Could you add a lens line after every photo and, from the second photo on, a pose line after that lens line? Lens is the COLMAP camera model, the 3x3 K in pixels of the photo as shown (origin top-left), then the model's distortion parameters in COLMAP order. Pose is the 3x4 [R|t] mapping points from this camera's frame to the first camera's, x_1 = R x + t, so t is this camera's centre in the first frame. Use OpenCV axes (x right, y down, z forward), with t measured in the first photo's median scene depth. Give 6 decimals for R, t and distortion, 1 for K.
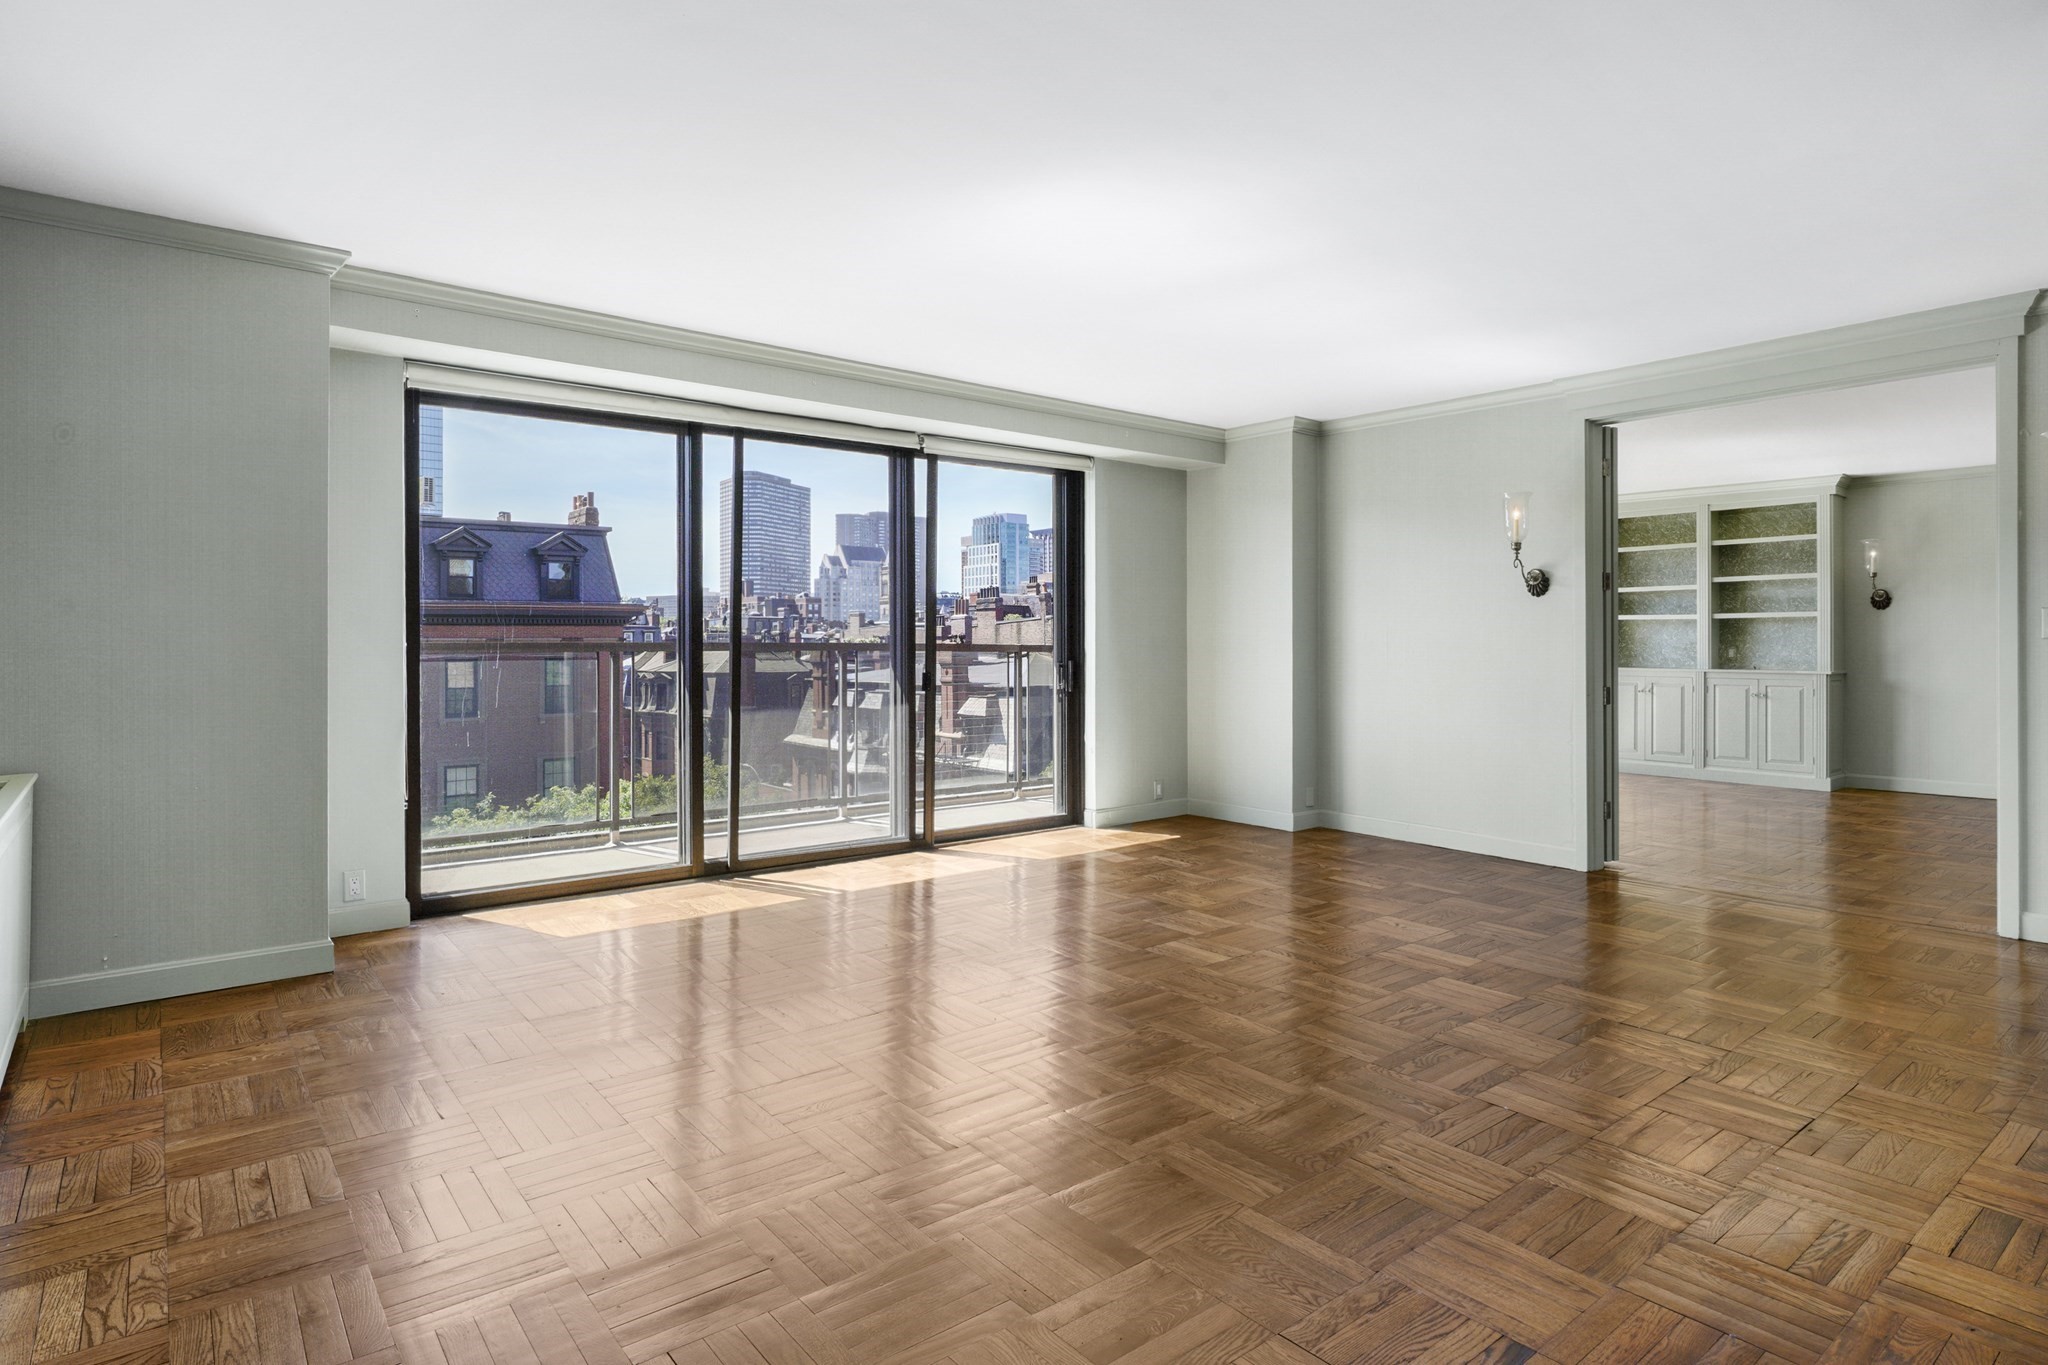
lens RADIAL K [[1070.4, 0, 1033.5], [0, 1070.4, 655.2], [0, 0, 1]] dist [0.003633, 0.000602]
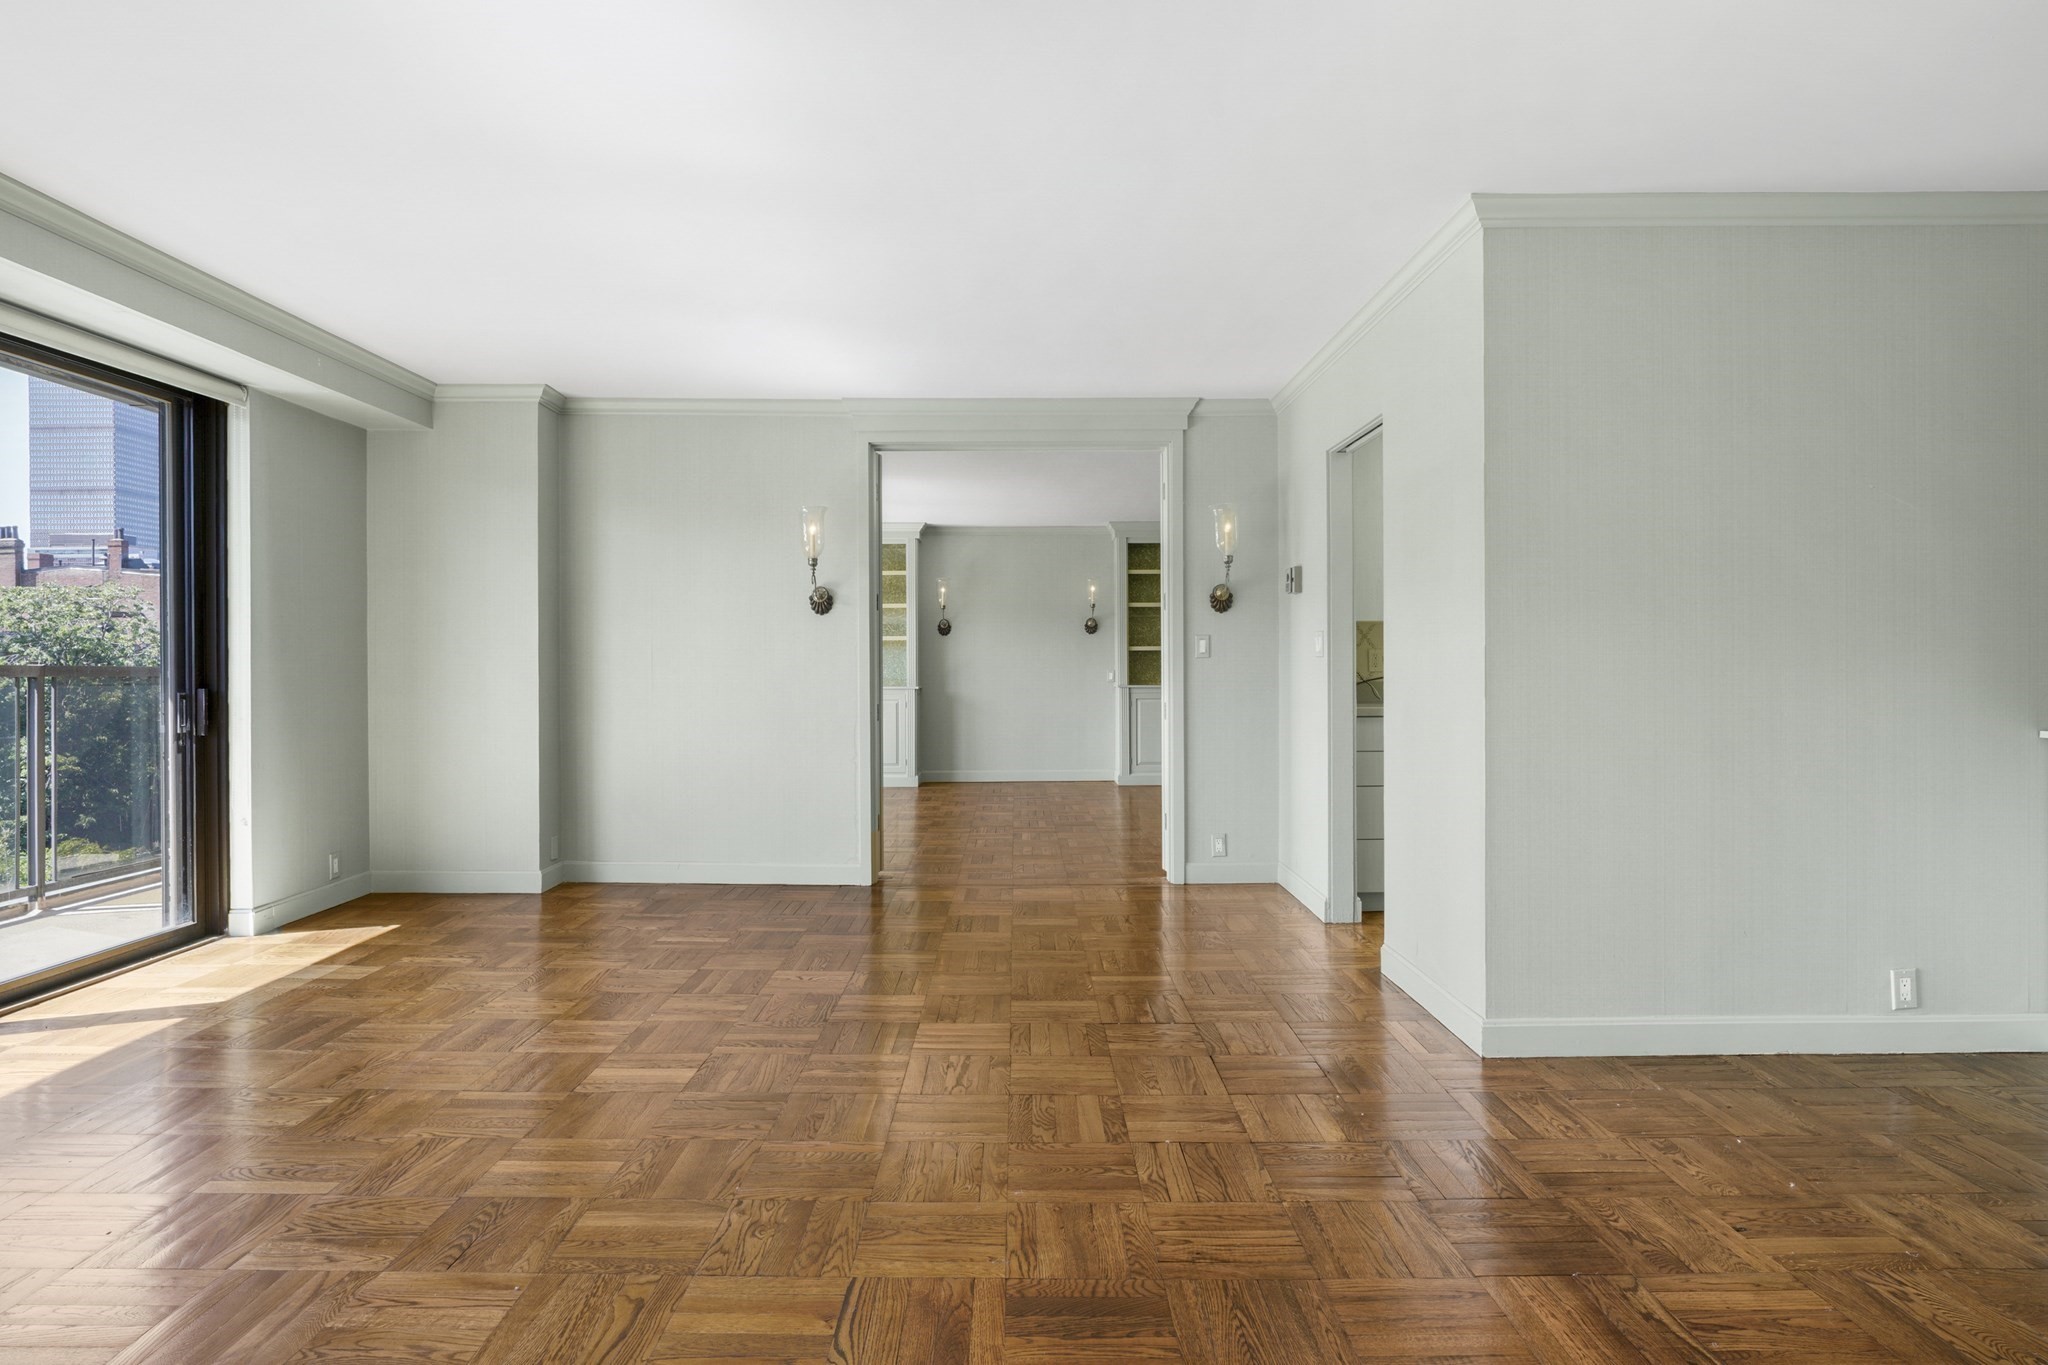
lens RADIAL K [[1081.3, 0, 1006.8], [0, 1081.3, 684.2], [0, 0, 1]] dist [-0.002418, 0.000975]
pose [[0.643410, -0.015741, 0.765360, -0.147915], [0.010795, 0.999876, 0.011489, -0.000446], [-0.765445, 0.000870, 0.643500, 0.184395]]
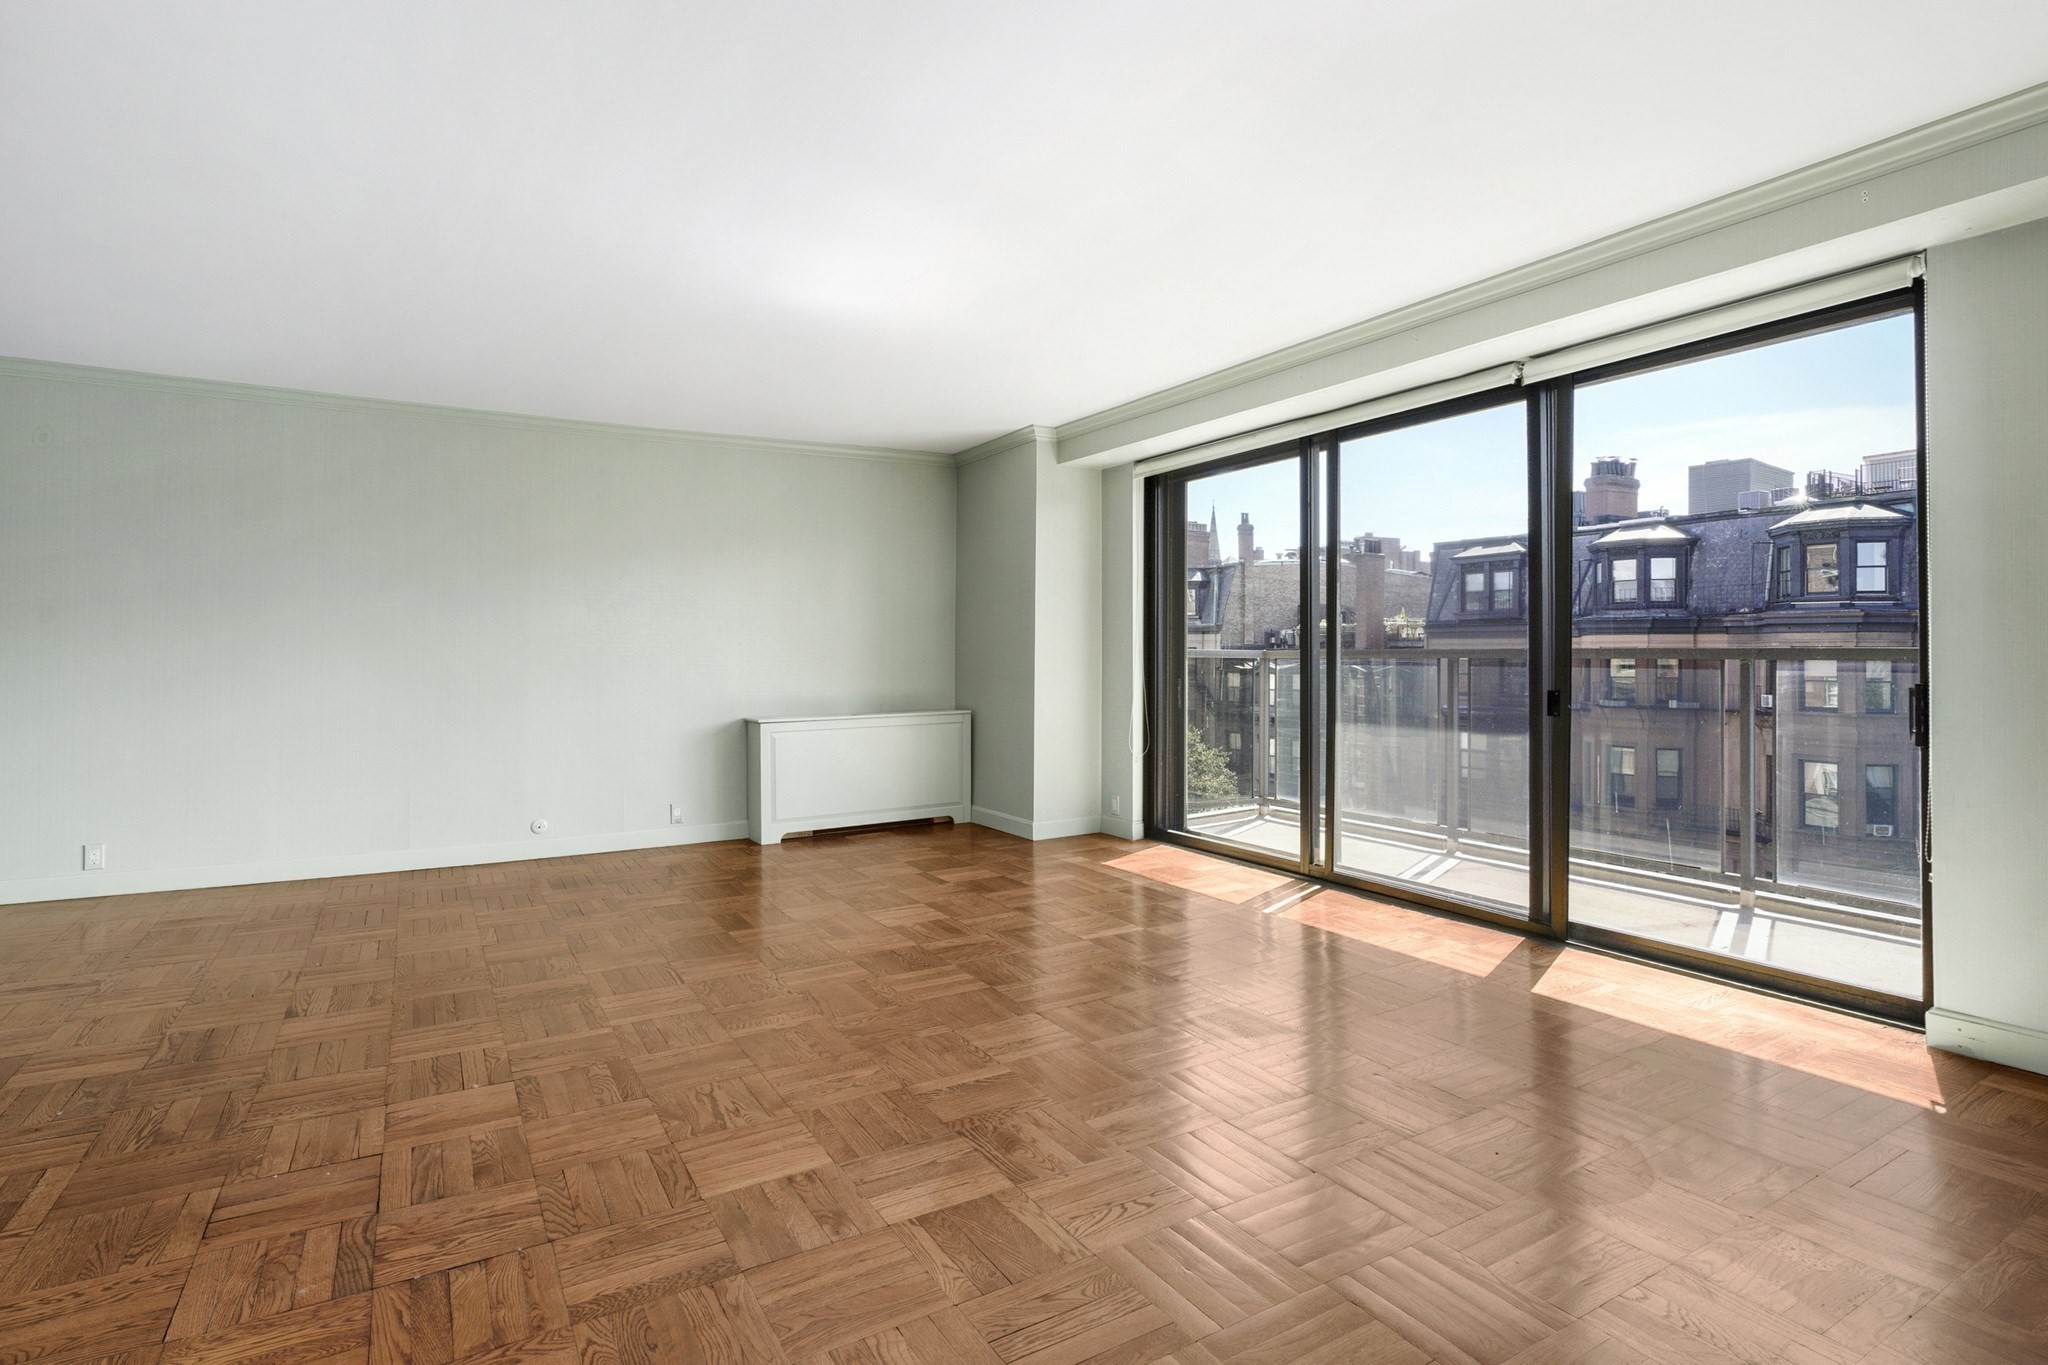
lens RADIAL K [[1045.7, 0, 1048.6], [0, 1045.7, 645.9], [0, 0, 1]] dist [-0.005975, 0.000469]
pose [[-0.140840, -0.009462, -0.989987, 0.530383], [-0.005825, 0.999945, -0.008728, -0.004602], [0.990015, 0.004538, -0.140887, 0.650062]]
